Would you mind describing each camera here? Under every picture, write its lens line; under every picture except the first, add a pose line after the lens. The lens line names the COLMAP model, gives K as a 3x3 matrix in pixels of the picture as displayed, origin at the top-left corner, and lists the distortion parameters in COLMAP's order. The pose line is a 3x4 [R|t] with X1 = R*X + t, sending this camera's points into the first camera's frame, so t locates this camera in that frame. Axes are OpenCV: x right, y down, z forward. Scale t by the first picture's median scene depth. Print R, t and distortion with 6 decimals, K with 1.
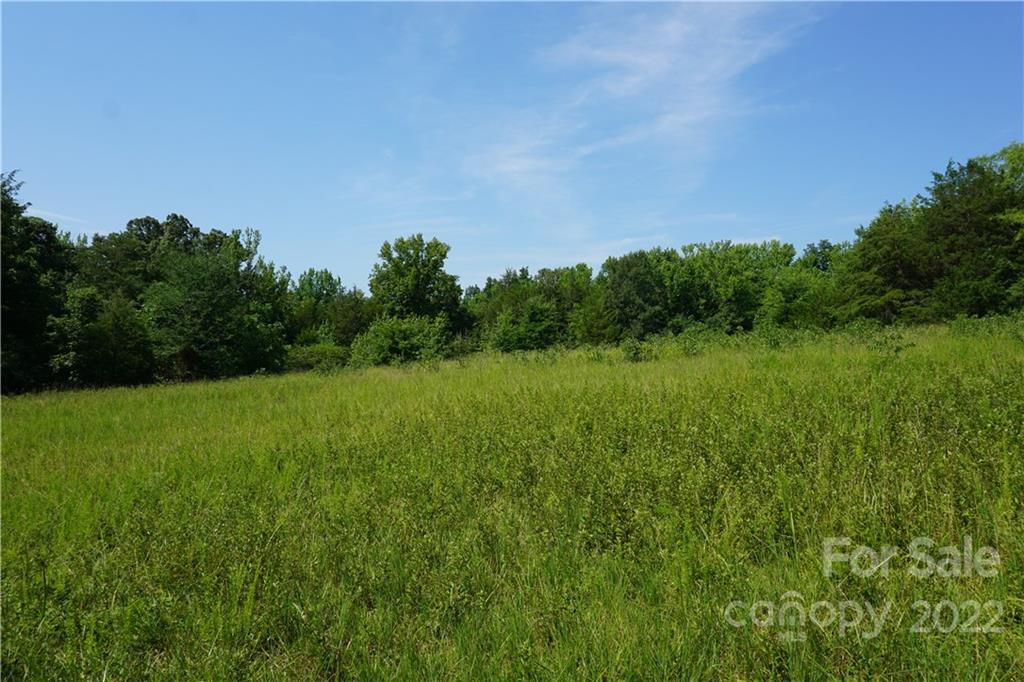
lens RADIAL K [[714.6, 0, 516.3], [0, 714.6, 335.6], [0, 0, 1]] dist [-0.024306, 0.015032]
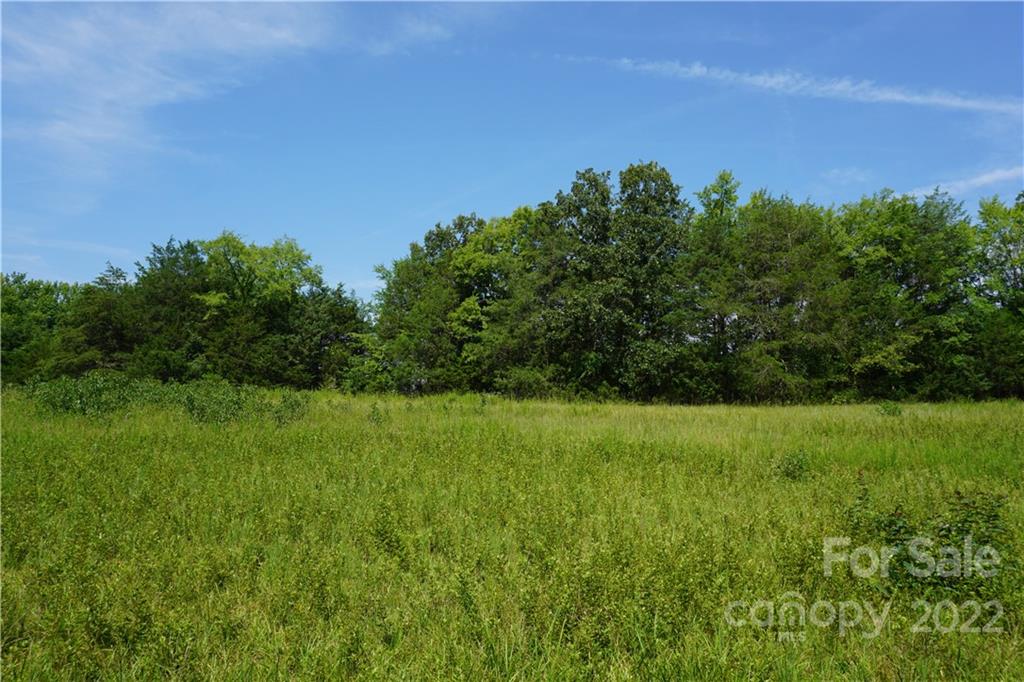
lens RADIAL K [[714.6, 0, 509.9], [0, 714.6, 345.2], [0, 0, 1]] dist [-0.024306, 0.015032]
pose [[0.686903, 0.131878, 0.714683, 0.105667], [-0.088571, 0.991258, -0.097786, -0.011850], [-0.721331, 0.003869, 0.692579, -0.059011]]
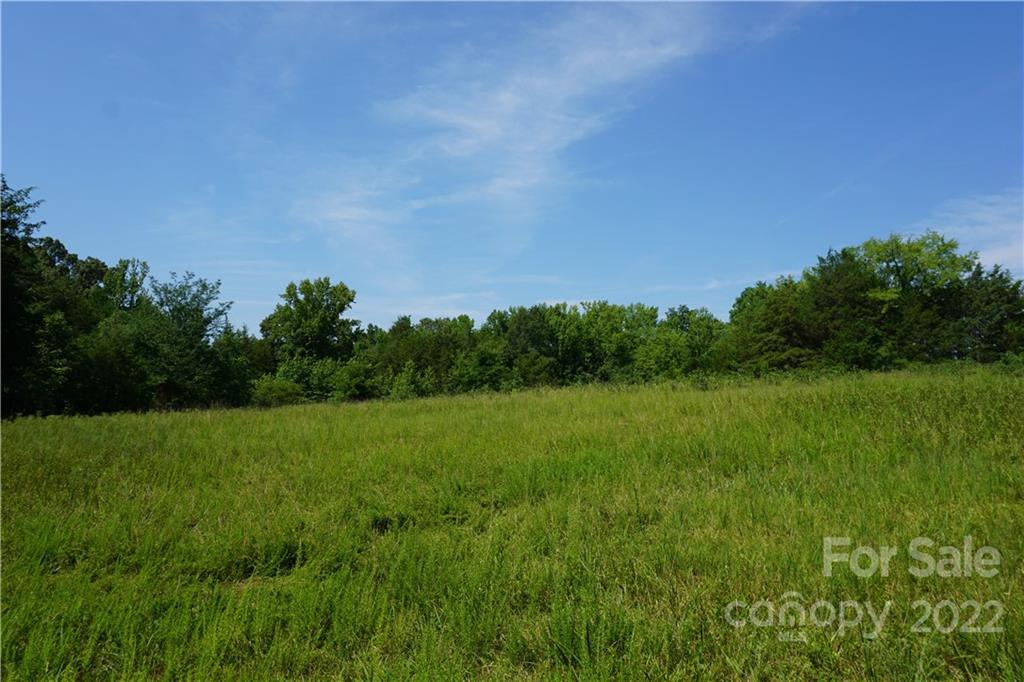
lens RADIAL K [[714.6, 0, 526.5], [0, 714.6, 326.6], [0, 0, 1]] dist [-0.024306, 0.015032]
pose [[0.965674, 0.047957, 0.255291, -0.113852], [-0.025537, 0.995576, -0.090425, 0.010922], [-0.258498, 0.080802, 0.962627, -0.037091]]
